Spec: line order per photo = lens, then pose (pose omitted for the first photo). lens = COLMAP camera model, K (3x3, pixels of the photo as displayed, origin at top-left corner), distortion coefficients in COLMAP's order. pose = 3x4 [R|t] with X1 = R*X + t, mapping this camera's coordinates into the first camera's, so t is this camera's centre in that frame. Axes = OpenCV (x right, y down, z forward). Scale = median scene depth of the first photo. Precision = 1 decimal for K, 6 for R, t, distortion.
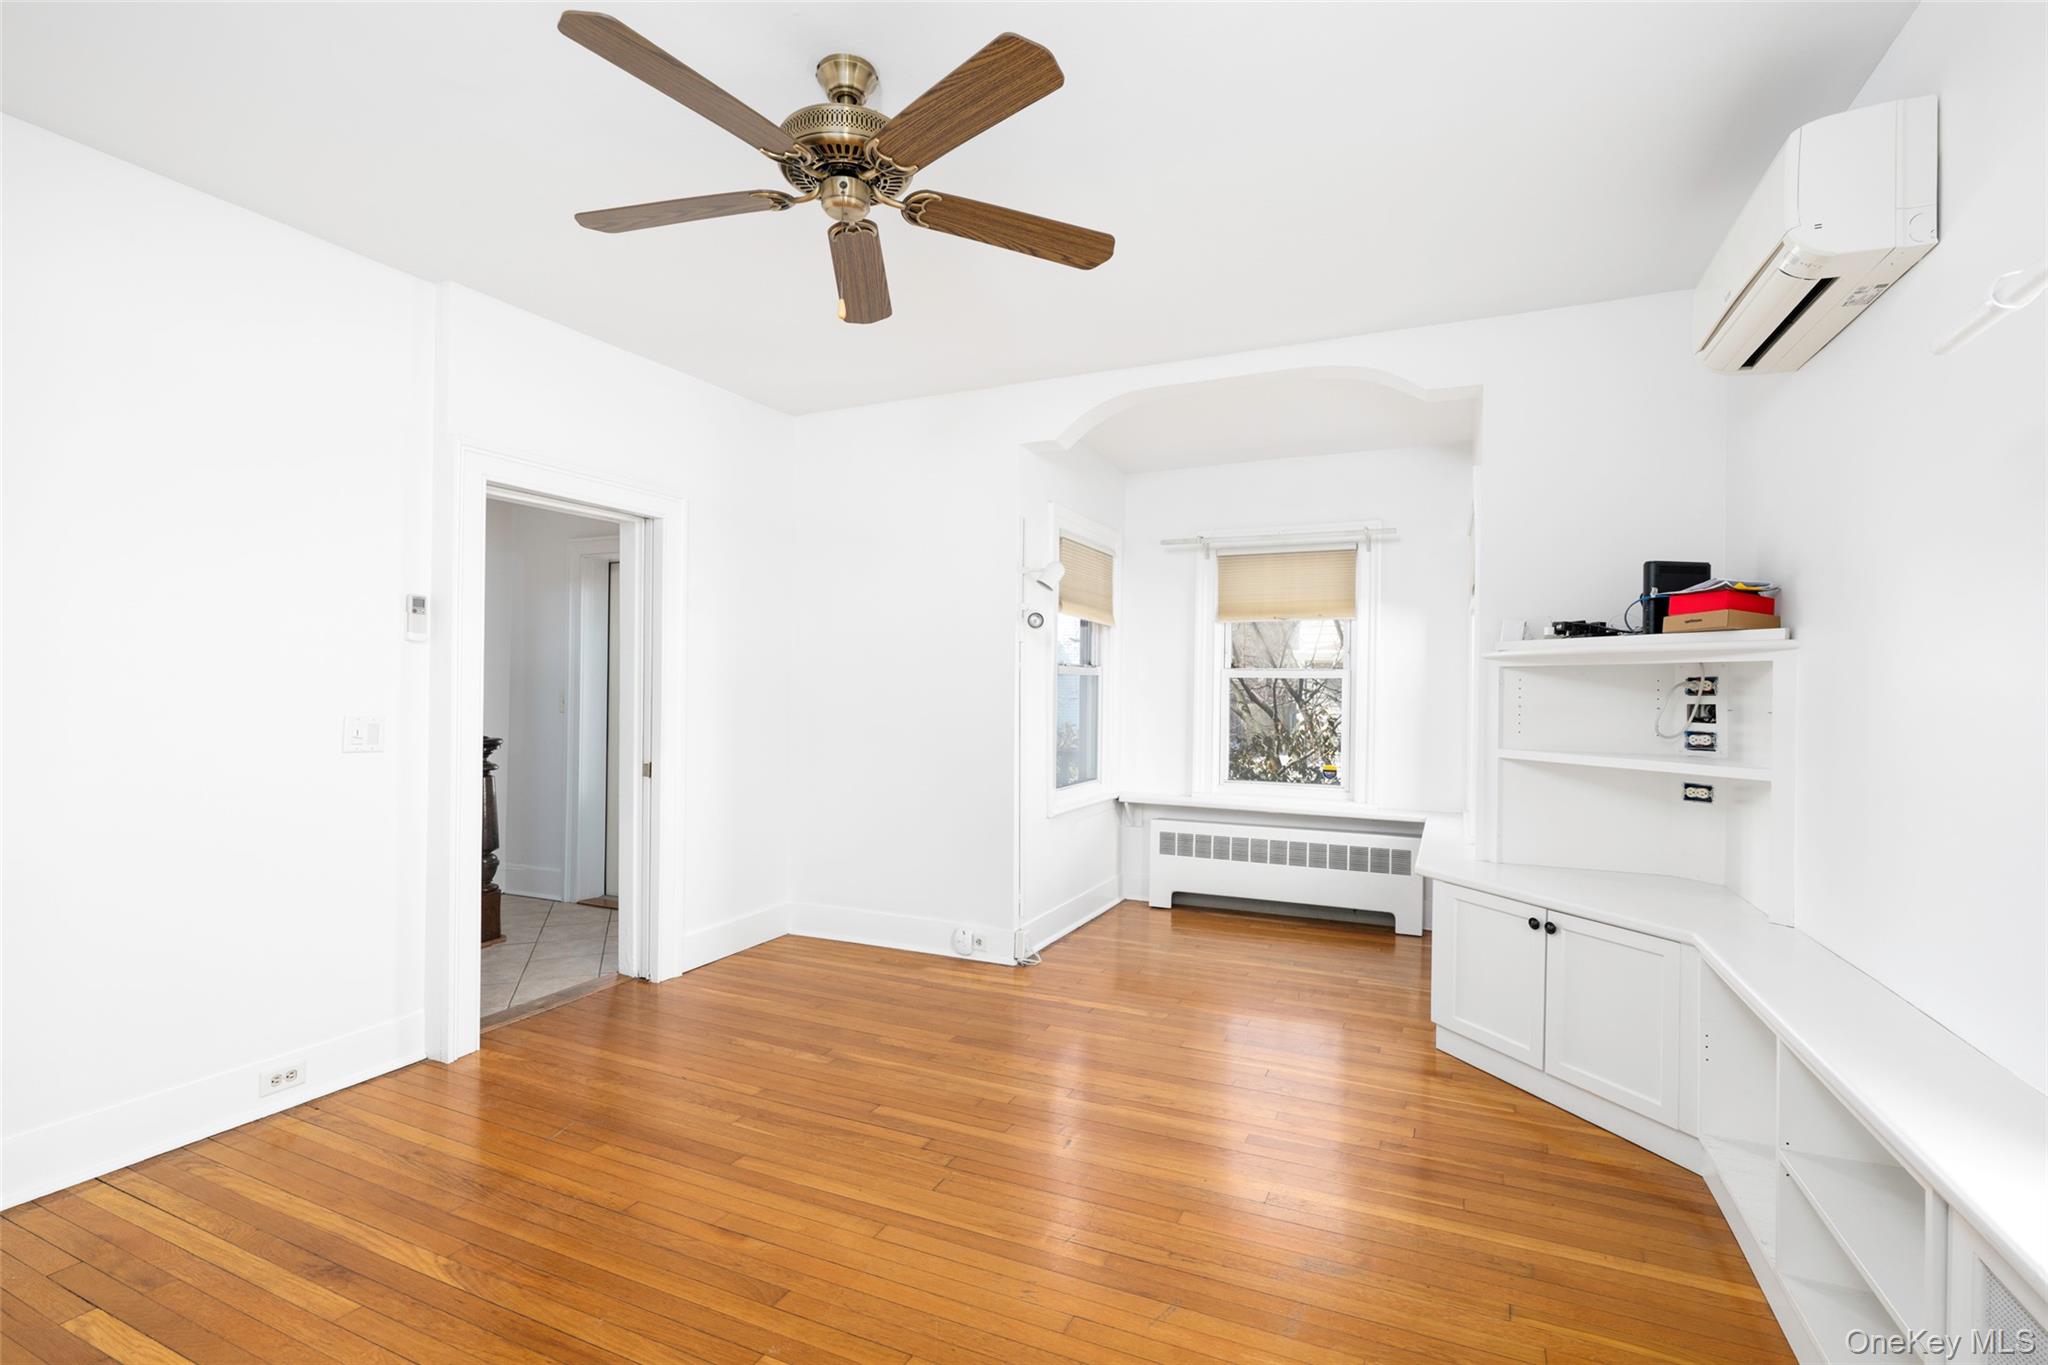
lens RADIAL K [[927.1, 0, 1031.1], [0, 927.1, 687.7], [0, 0, 1]] dist [-0.000146, 0.000004]
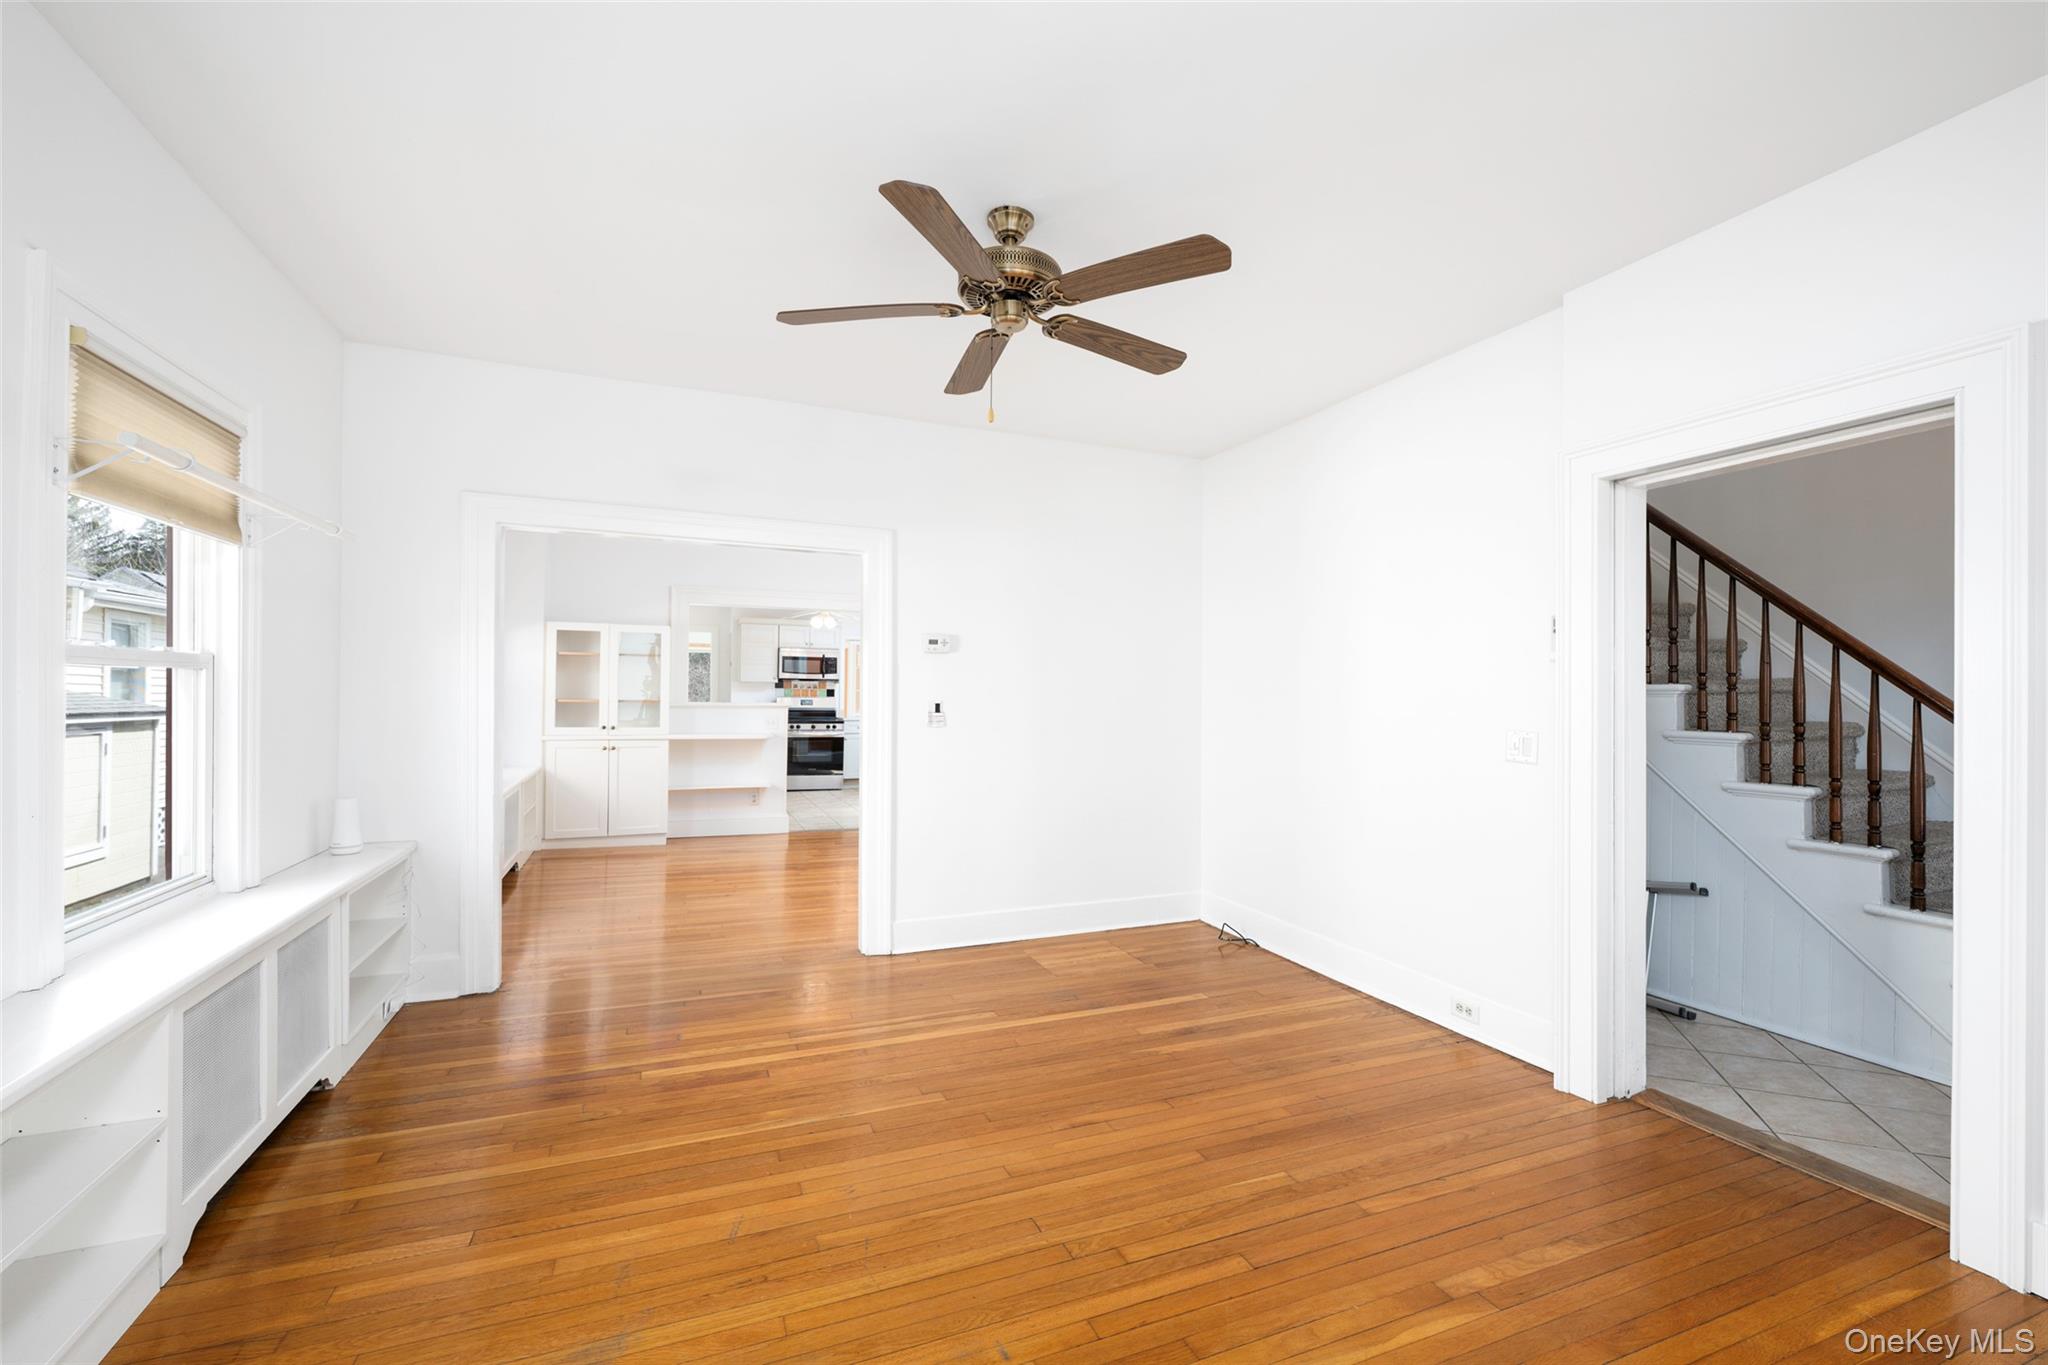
lens RADIAL K [[830.1, 0, 1018.9], [0, 830.1, 692.3], [0, 0, 1]] dist [0.000237, 0.000006]
pose [[-0.673185, -0.016297, -0.739294, 0.476014], [-0.013882, 0.999859, -0.009400, 0.002606], [0.739344, 0.003935, -0.673317, 1.357421]]
